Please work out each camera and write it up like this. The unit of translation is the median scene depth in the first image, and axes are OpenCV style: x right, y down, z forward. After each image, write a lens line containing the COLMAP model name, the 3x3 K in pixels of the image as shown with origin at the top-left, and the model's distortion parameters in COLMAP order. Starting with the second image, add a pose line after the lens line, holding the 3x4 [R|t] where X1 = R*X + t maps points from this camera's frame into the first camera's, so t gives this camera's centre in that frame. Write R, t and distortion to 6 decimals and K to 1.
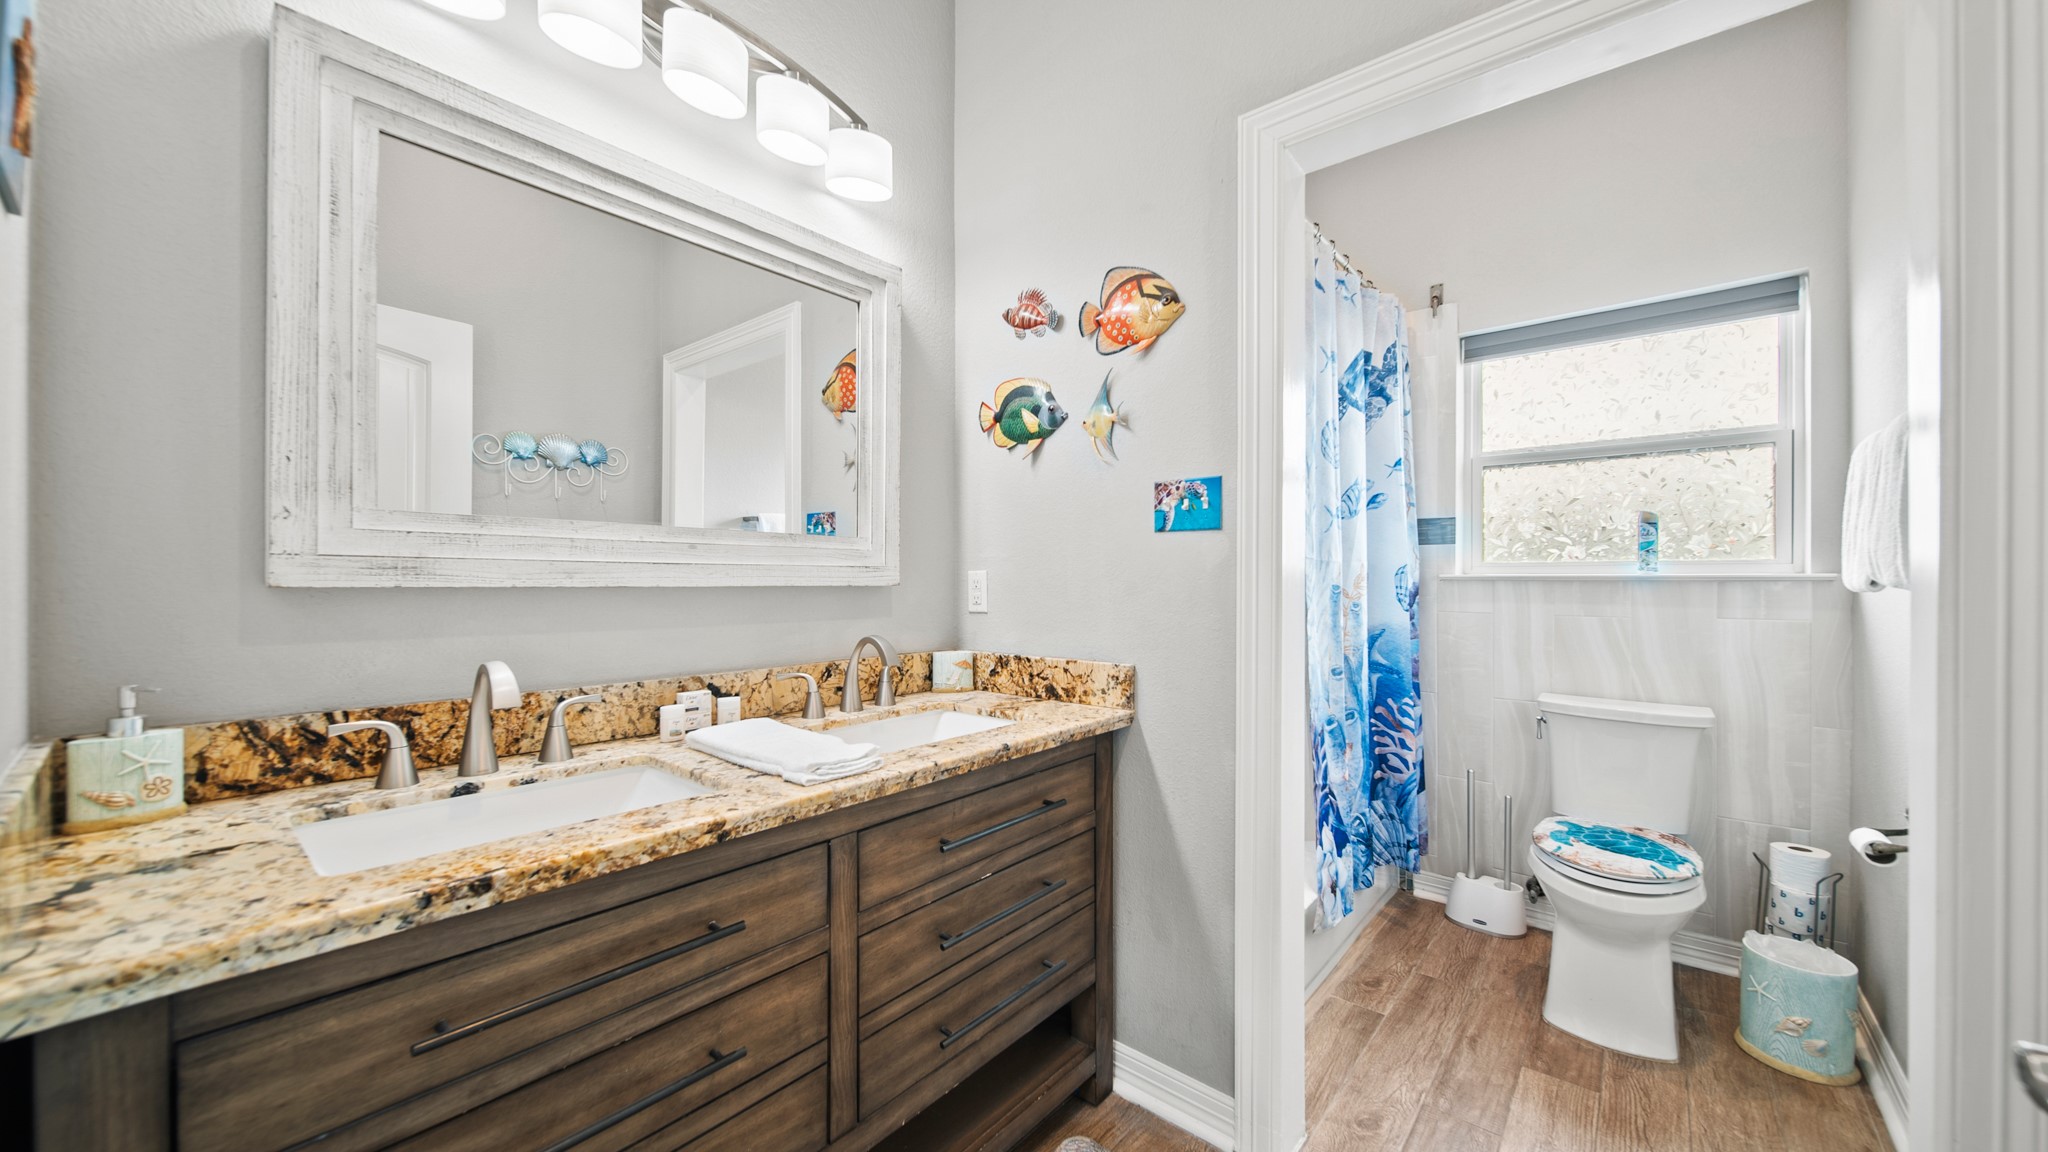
lens RADIAL K [[723.5, 0, 1006.6], [0, 723.5, 564.7], [0, 0, 1]] dist [-0.001741, -0.000740]
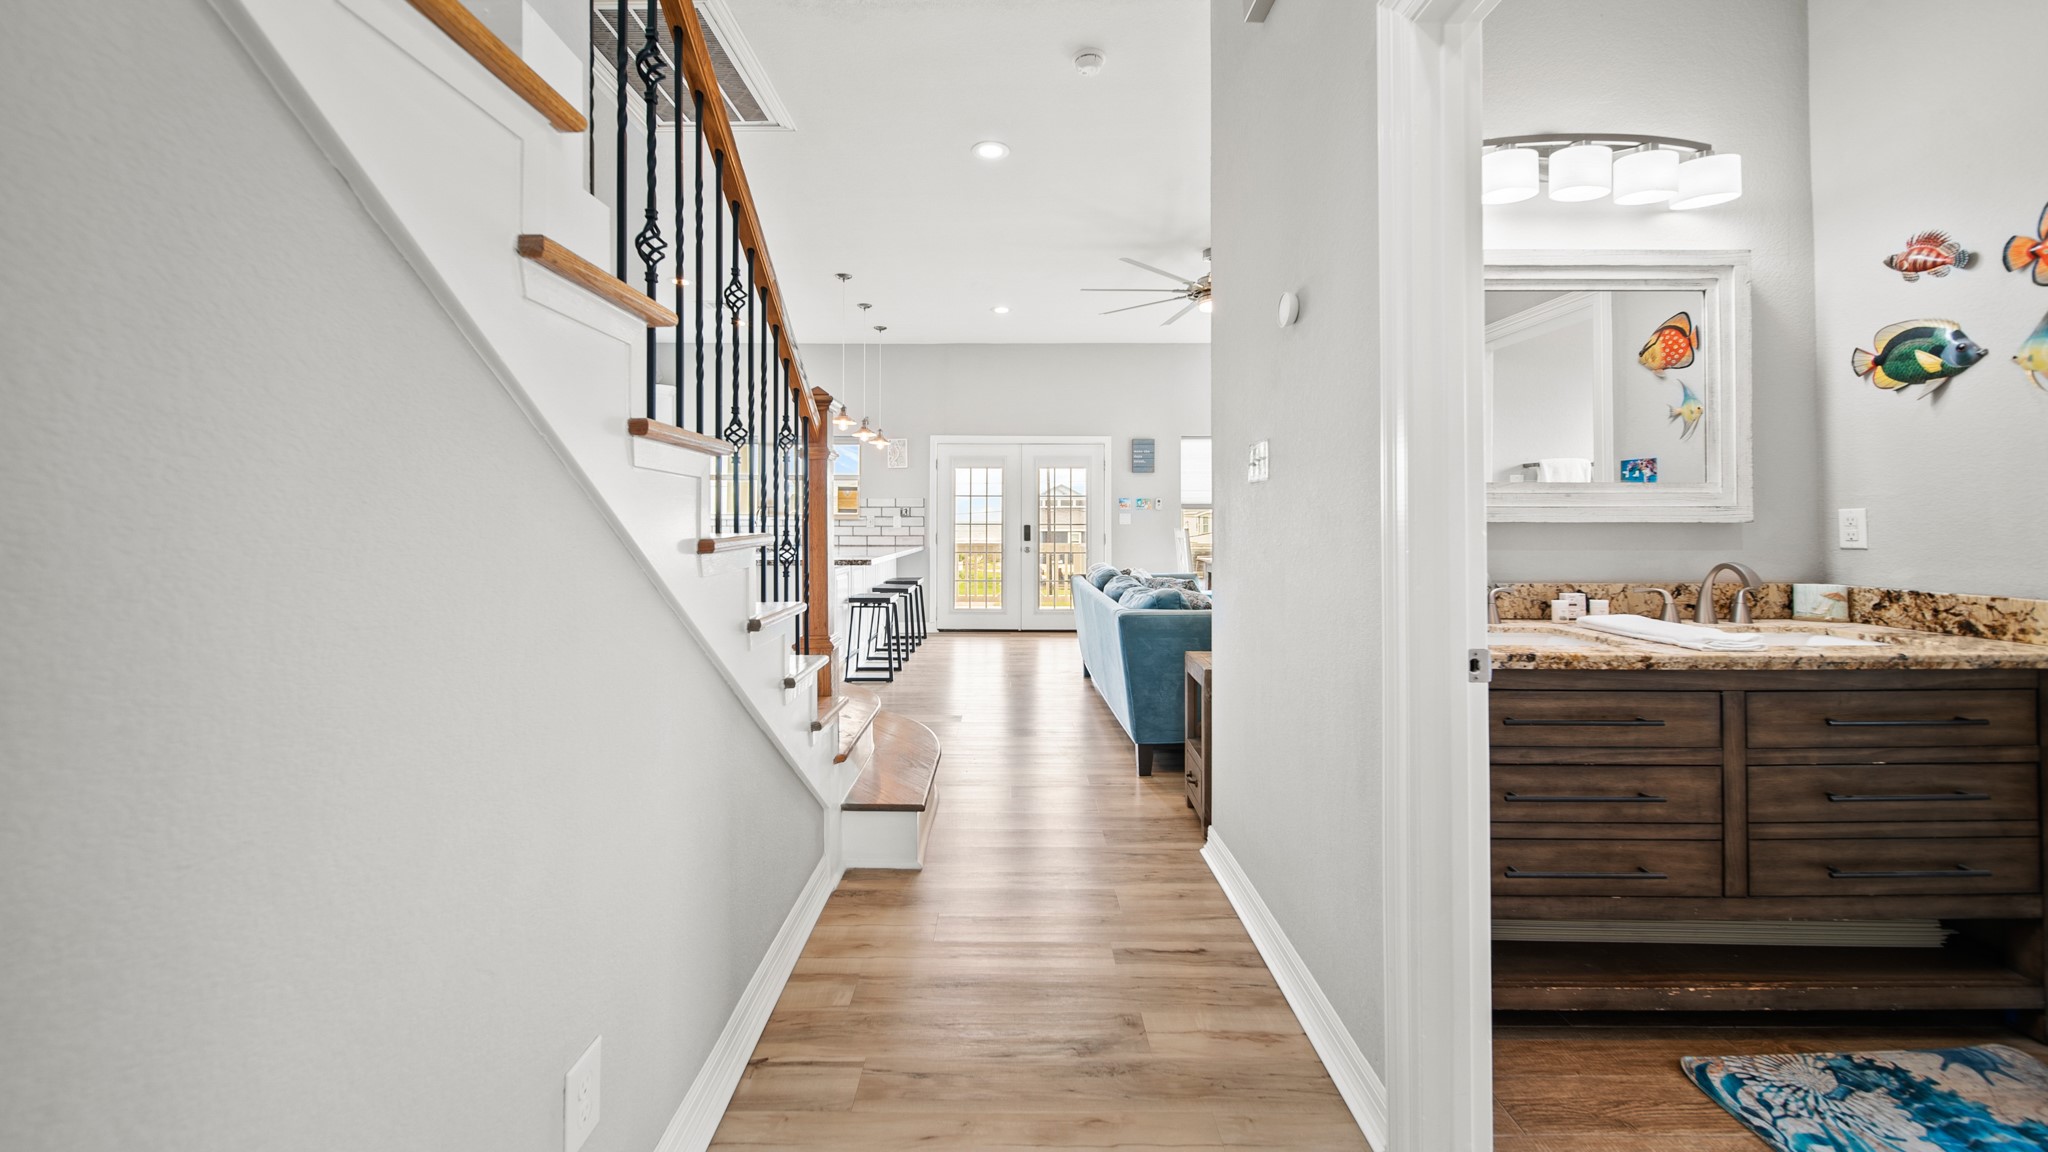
lens RADIAL K [[738.3, 0, 1011.6], [0, 738.3, 509.0], [0, 0, 1]] dist [-0.002830, -0.000528]
pose [[0.647718, -0.014237, -0.761747, -0.020183], [0.016024, 0.999859, -0.005062, -0.005791], [0.761712, -0.008928, 0.647855, -0.680699]]
